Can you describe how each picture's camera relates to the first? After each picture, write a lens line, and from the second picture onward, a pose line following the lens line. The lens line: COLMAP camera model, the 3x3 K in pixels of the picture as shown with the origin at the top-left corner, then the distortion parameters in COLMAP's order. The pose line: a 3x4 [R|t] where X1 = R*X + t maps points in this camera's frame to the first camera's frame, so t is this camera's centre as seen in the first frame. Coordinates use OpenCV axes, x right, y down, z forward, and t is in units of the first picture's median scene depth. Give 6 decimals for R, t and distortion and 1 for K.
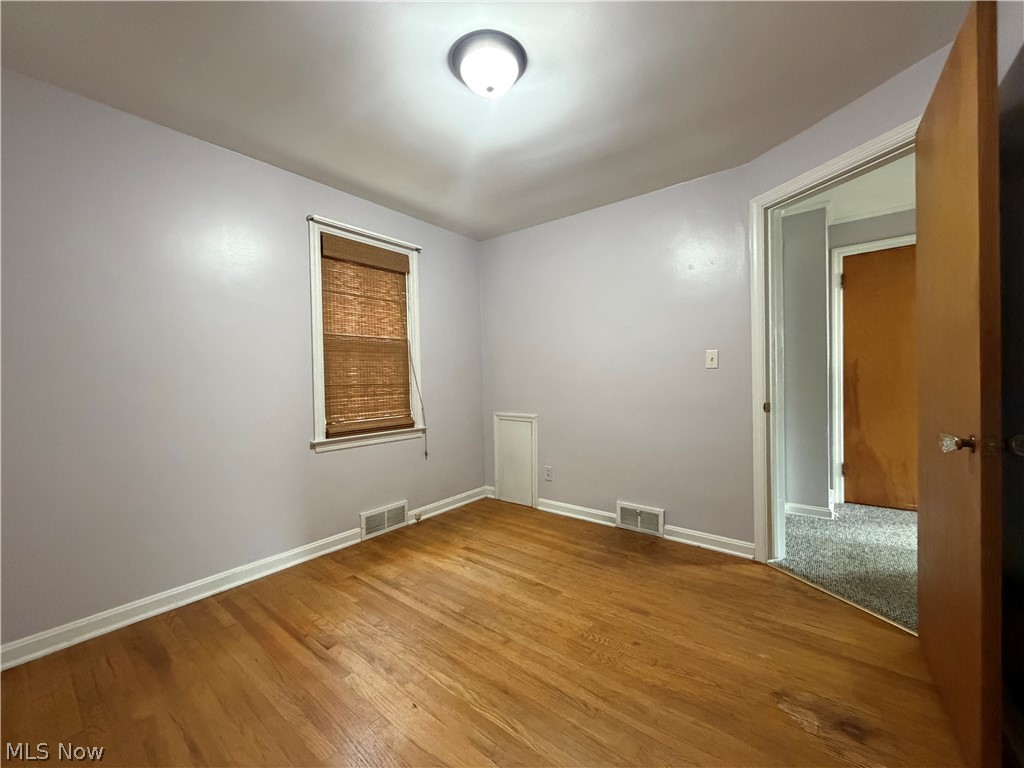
lens RADIAL K [[407.5, 0, 509.1], [0, 407.5, 384.0], [0, 0, 1]] dist [0.000320, 0.000256]
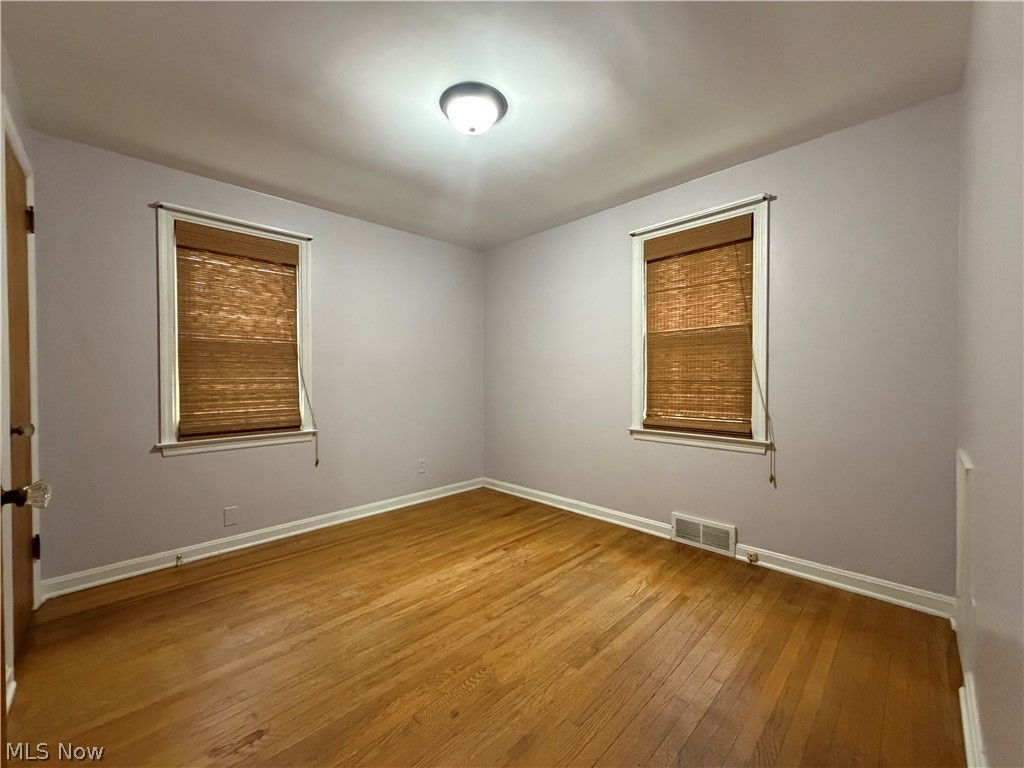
lens RADIAL K [[407.5, 0, 509.1], [0, 407.5, 384.0], [0, 0, 1]] dist [0.000320, 0.000256]
pose [[-0.122624, 0.035851, -0.991805, 0.656571], [-0.005345, 0.999309, 0.036783, -0.024331], [0.992439, 0.009811, -0.122348, 0.736997]]
